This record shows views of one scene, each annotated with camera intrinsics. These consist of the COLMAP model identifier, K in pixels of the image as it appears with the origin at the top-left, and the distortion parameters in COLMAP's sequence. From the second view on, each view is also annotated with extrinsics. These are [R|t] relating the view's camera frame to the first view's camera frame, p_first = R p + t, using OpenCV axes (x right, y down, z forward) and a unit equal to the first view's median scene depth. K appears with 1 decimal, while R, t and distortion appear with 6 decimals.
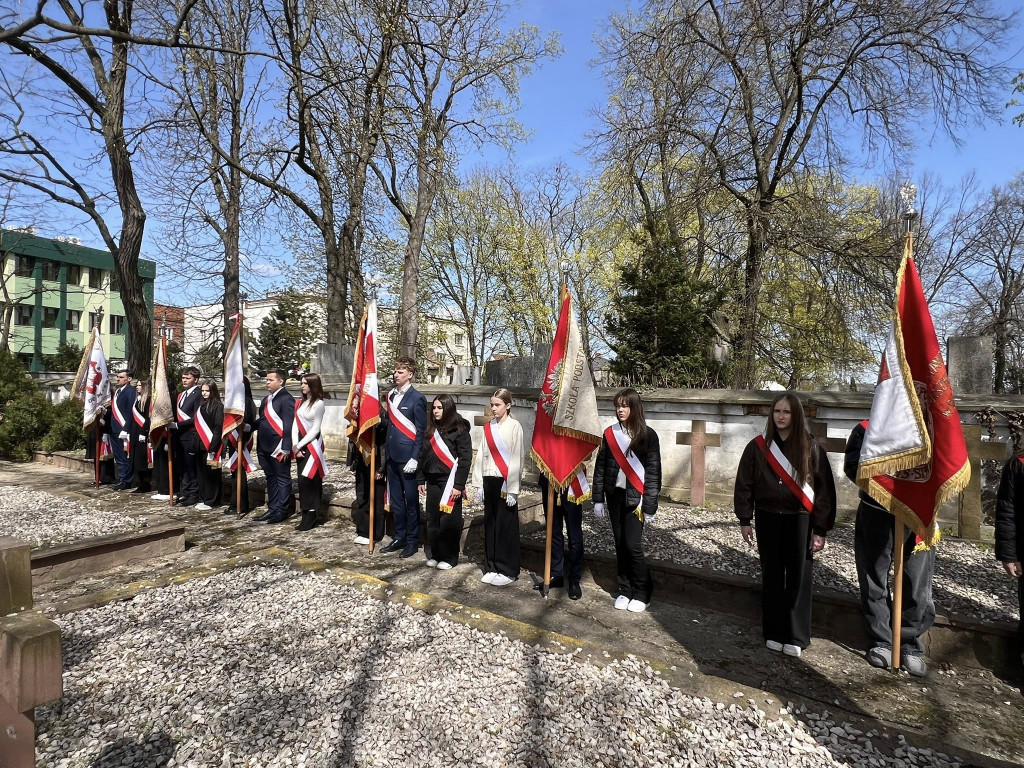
lens RADIAL K [[568.1, 0, 512.3], [0, 568.1, 391.7], [0, 0, 1]] dist [-0.005705, 0.001171]
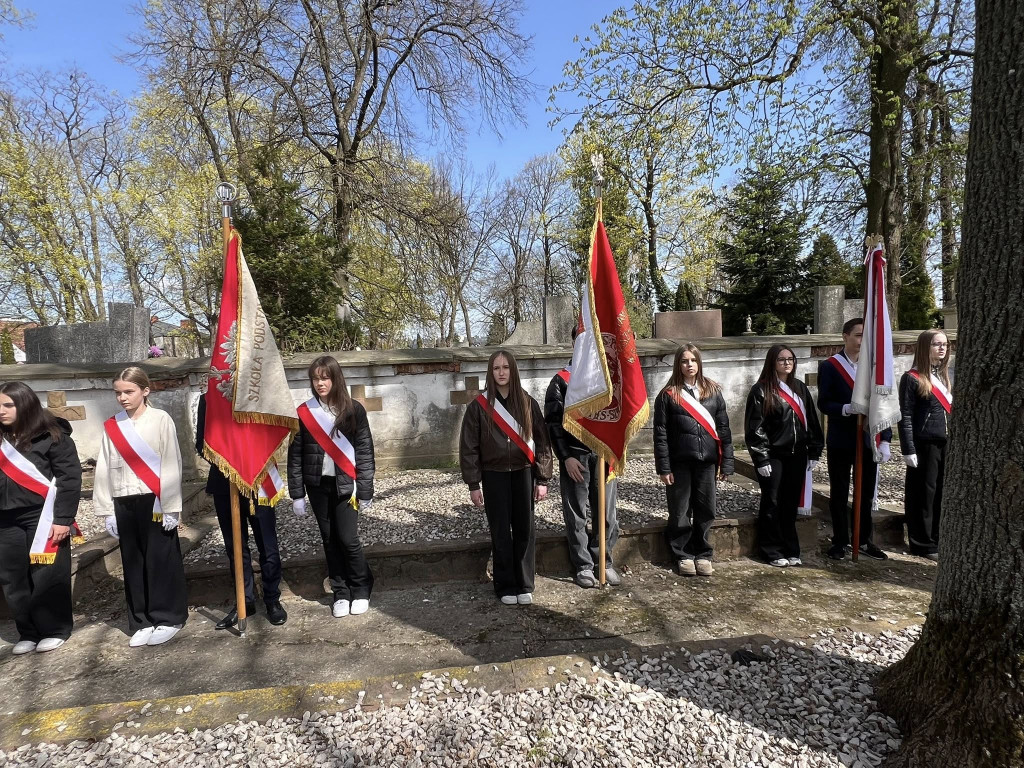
lens RADIAL K [[568.1, 0, 512.3], [0, 568.1, 391.7], [0, 0, 1]] dist [-0.005705, 0.001171]
pose [[0.755544, -0.102049, 0.647100, -0.113841], [0.057826, 0.994326, 0.089290, -0.010107], [-0.652540, -0.030043, 0.757158, 0.173274]]
